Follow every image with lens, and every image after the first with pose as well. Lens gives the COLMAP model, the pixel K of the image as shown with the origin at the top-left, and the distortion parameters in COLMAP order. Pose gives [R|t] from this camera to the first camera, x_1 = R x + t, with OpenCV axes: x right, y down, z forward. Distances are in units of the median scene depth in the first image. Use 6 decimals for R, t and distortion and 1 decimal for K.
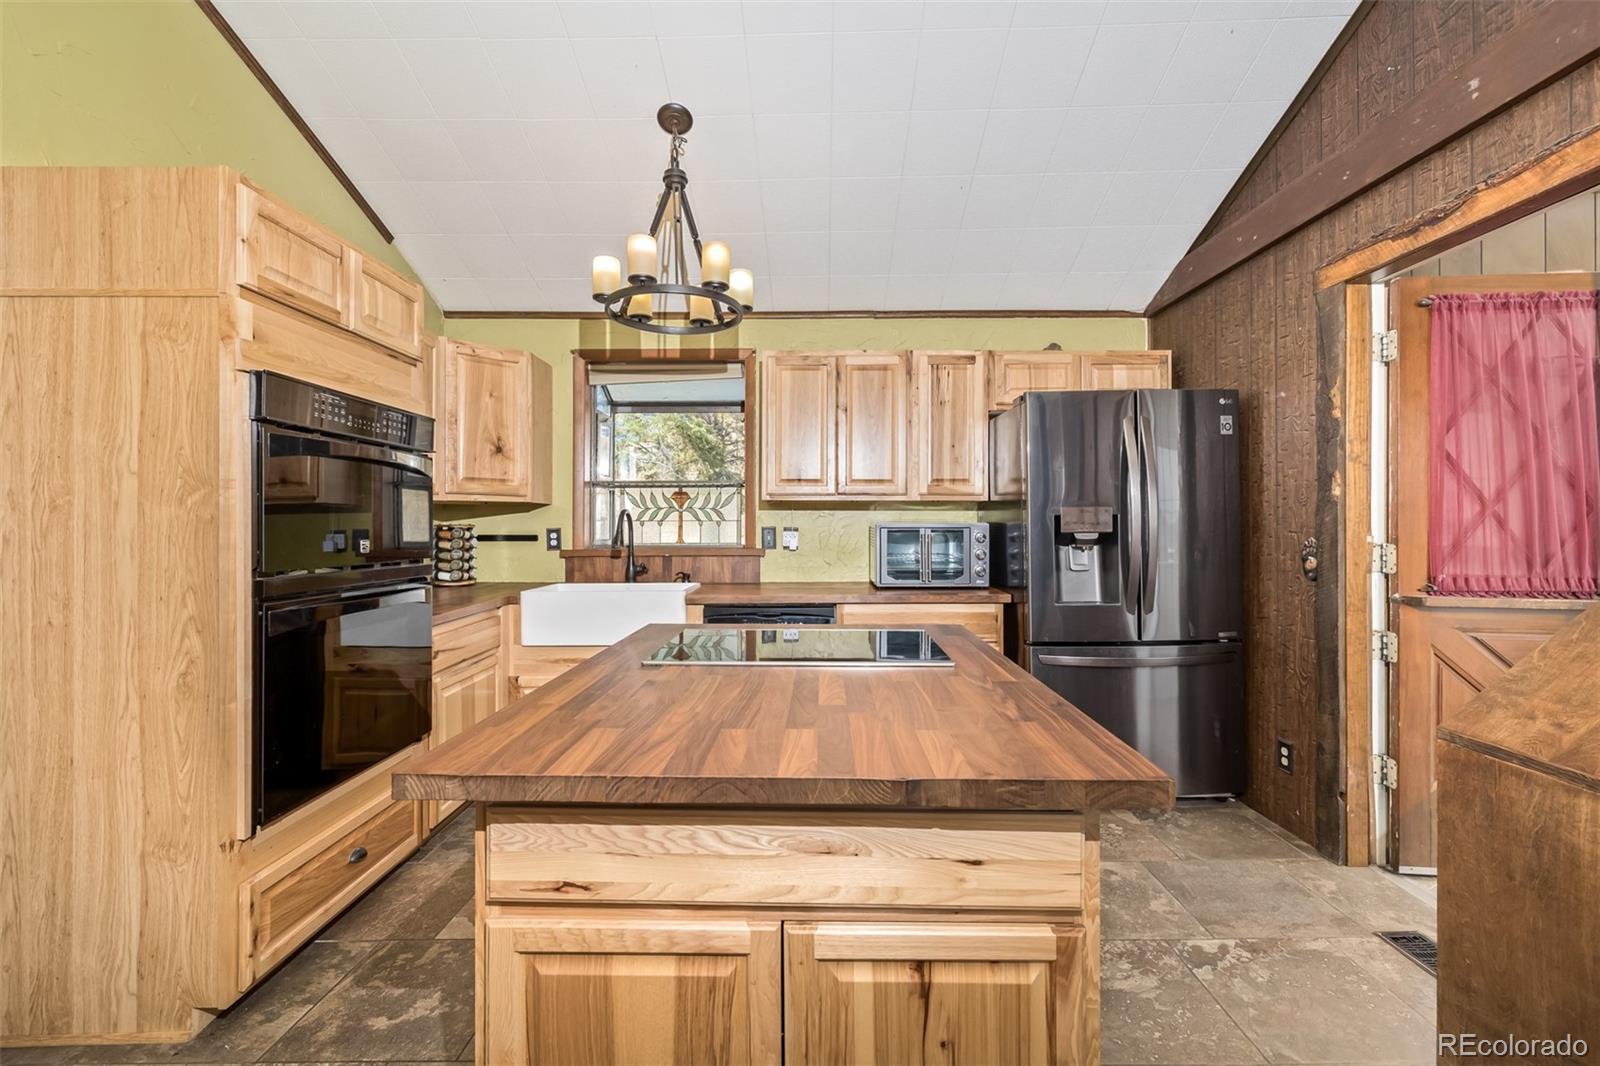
lens RADIAL K [[664.8, 0, 803.4], [0, 664.8, 521.7], [0, 0, 1]] dist [-0.002358, 0.000168]
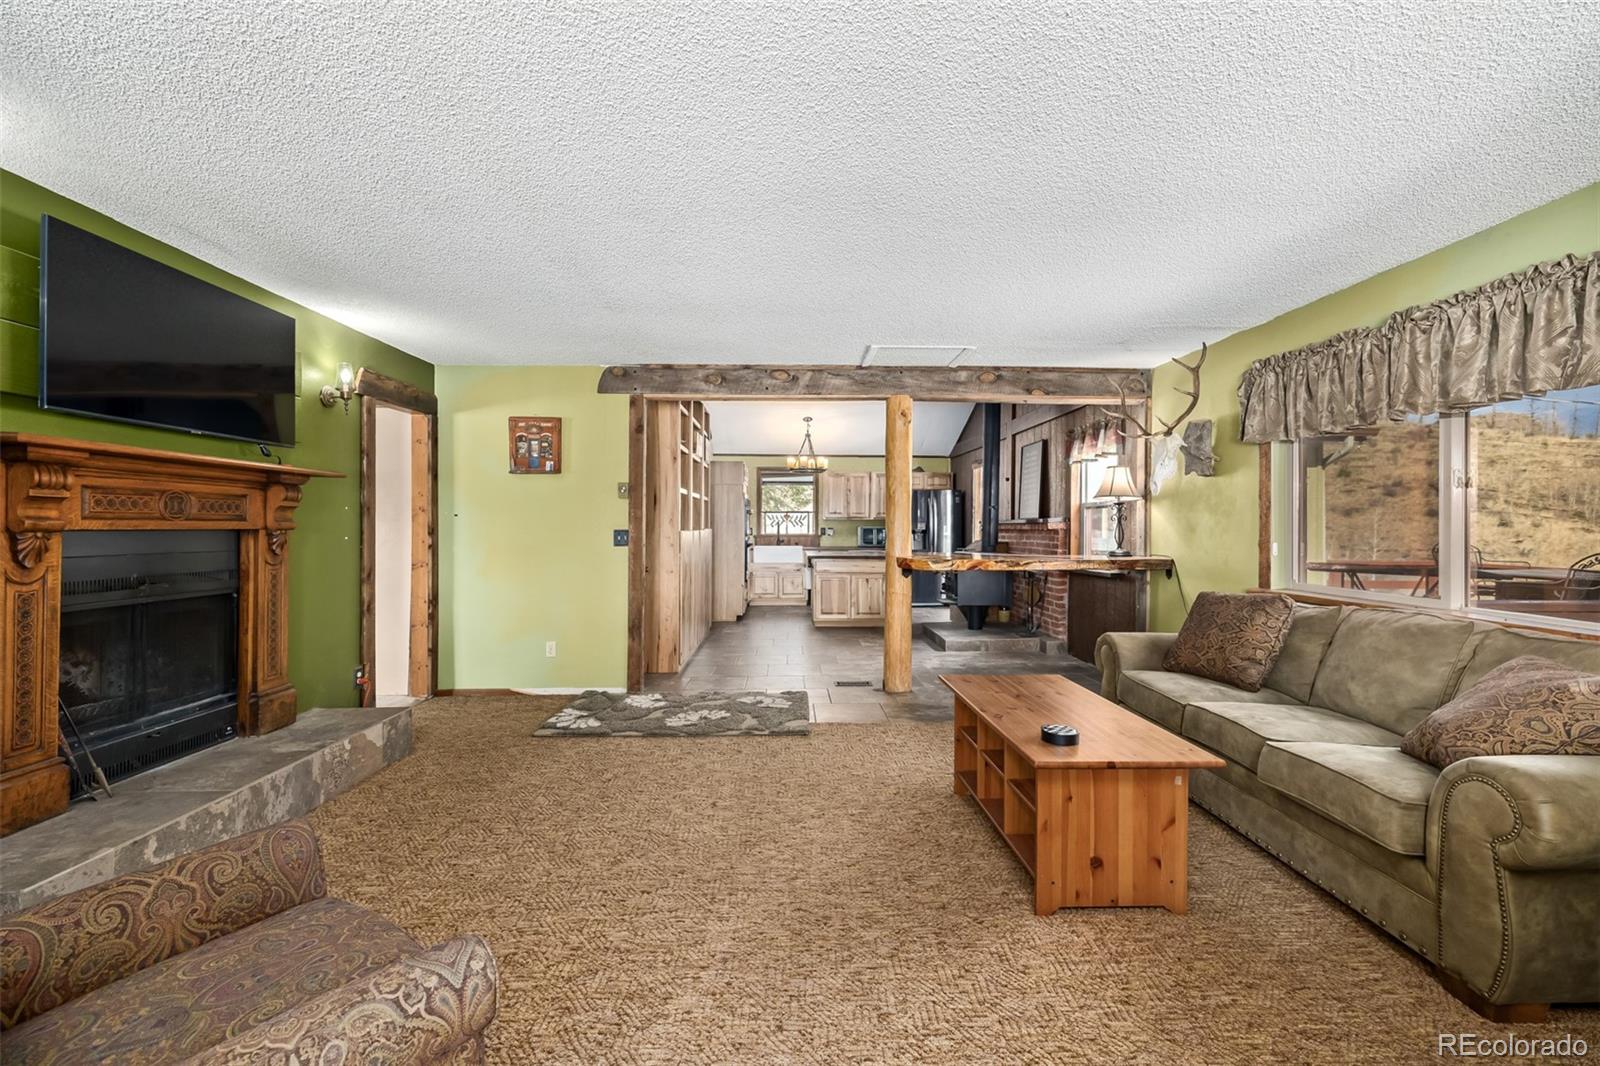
lens RADIAL K [[664.8, 0, 803.4], [0, 664.8, 527.6], [0, 0, 1]] dist [-0.002358, 0.000168]
pose [[0.999107, 0.006529, 0.041740, -0.282702], [-0.006826, 0.999952, 0.006995, -0.014547], [-0.041692, -0.007274, 0.999104, -2.097783]]
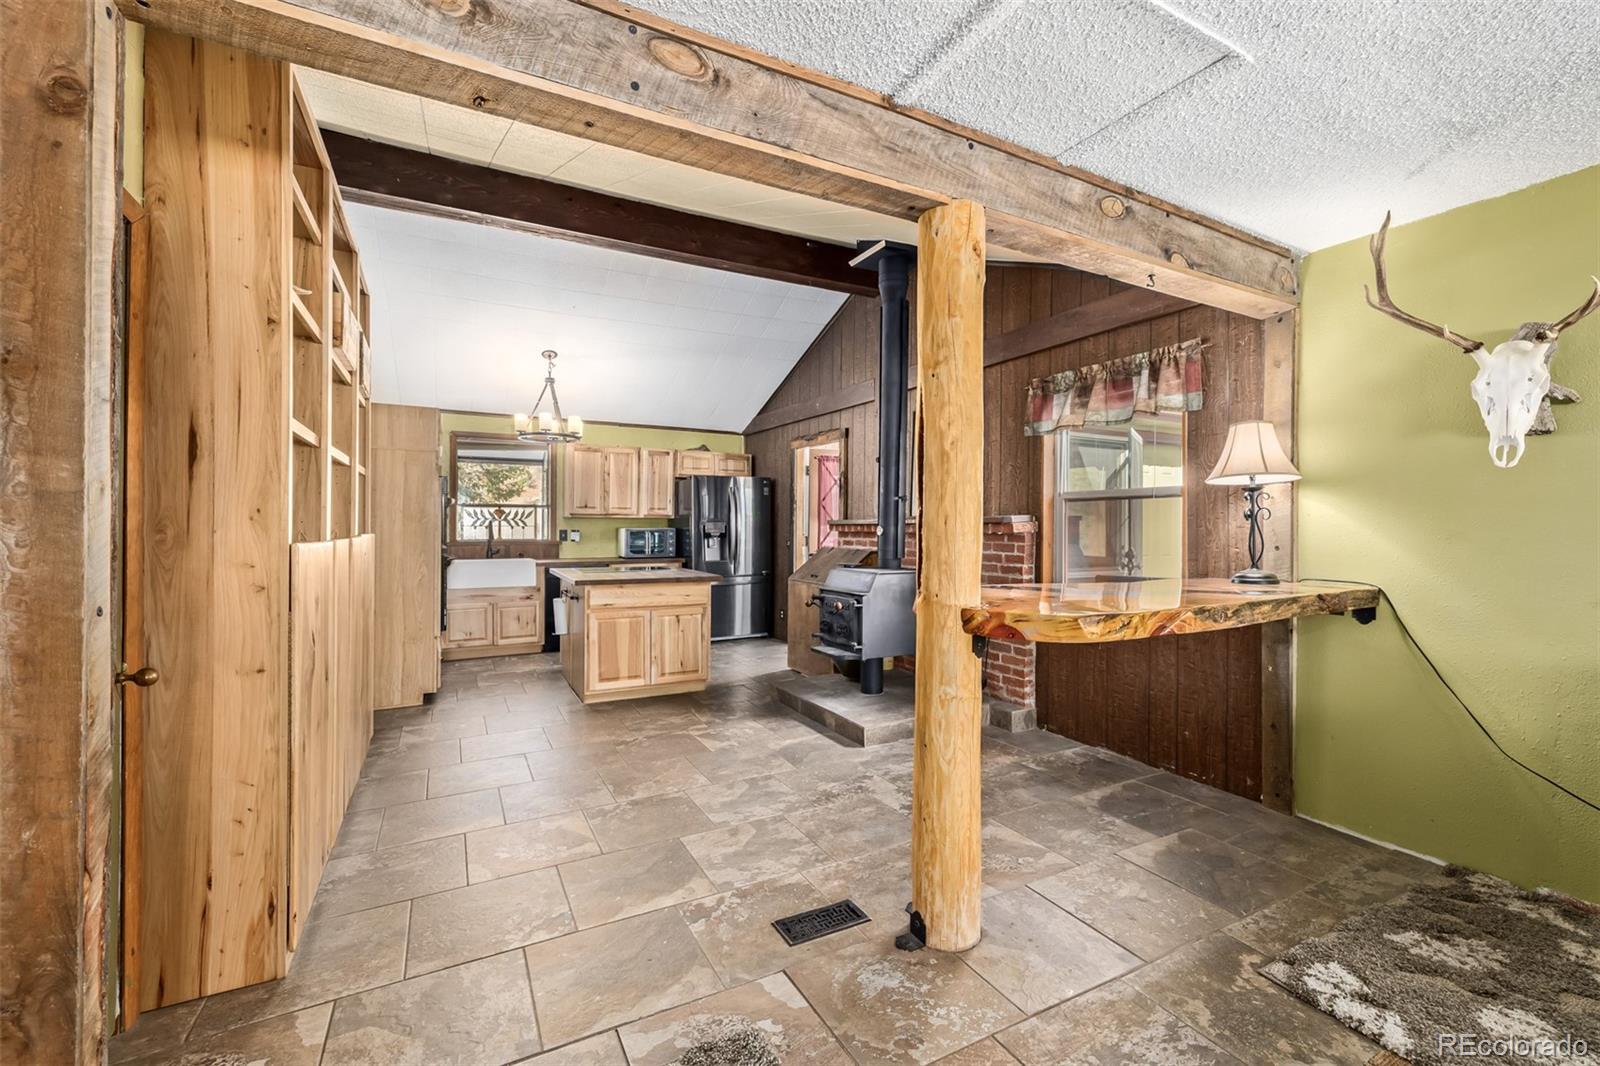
lens RADIAL K [[664.8, 0, 797.0], [0, 664.8, 525.4], [0, 0, 1]] dist [-0.002358, 0.000168]
pose [[0.876384, 0.007338, 0.481557, -0.419413], [-0.008420, 0.999965, 0.000086, -0.011951], [-0.481540, -0.004130, 0.876415, -1.105166]]
